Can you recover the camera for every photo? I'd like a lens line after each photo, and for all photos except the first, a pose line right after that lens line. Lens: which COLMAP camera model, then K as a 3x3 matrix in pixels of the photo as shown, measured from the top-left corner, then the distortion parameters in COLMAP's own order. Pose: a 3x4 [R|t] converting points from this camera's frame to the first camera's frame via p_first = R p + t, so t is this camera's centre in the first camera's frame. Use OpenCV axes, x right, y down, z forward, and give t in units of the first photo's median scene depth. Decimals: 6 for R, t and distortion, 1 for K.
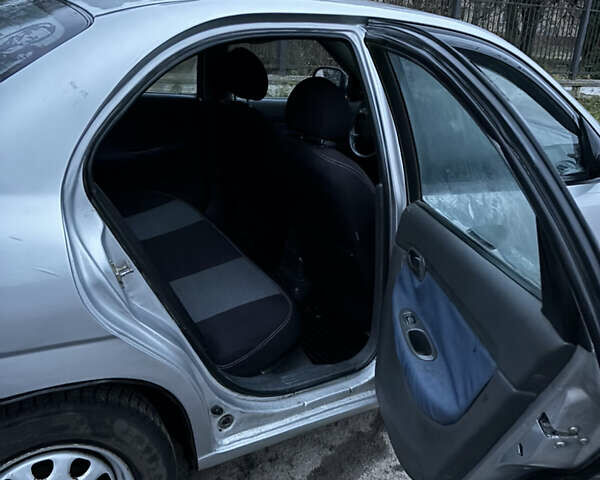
lens RADIAL K [[597.3, 0, 298.6], [0, 597.3, 239.5], [0, 0, 1]] dist [0.027390, 0.000000]
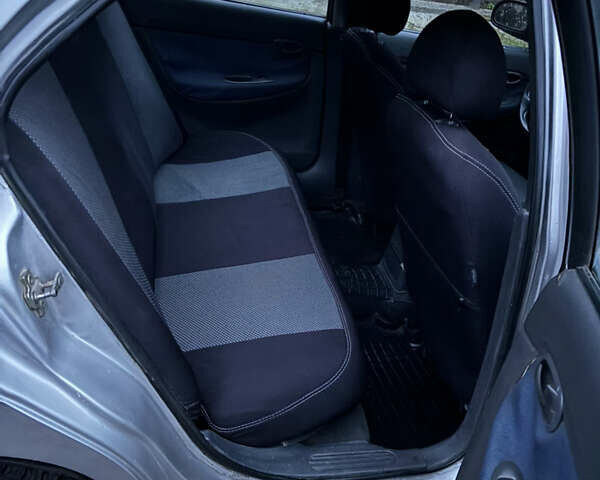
lens RADIAL K [[597.3, 0, 302.4], [0, 597.3, 240.9], [0, 0, 1]] dist [0.027390, 0.000000]
pose [[0.948203, 0.210616, -0.237806, 0.071179], [-0.182416, 0.973884, 0.135185, -0.096087], [0.260067, -0.084803, 0.961859, 0.357164]]
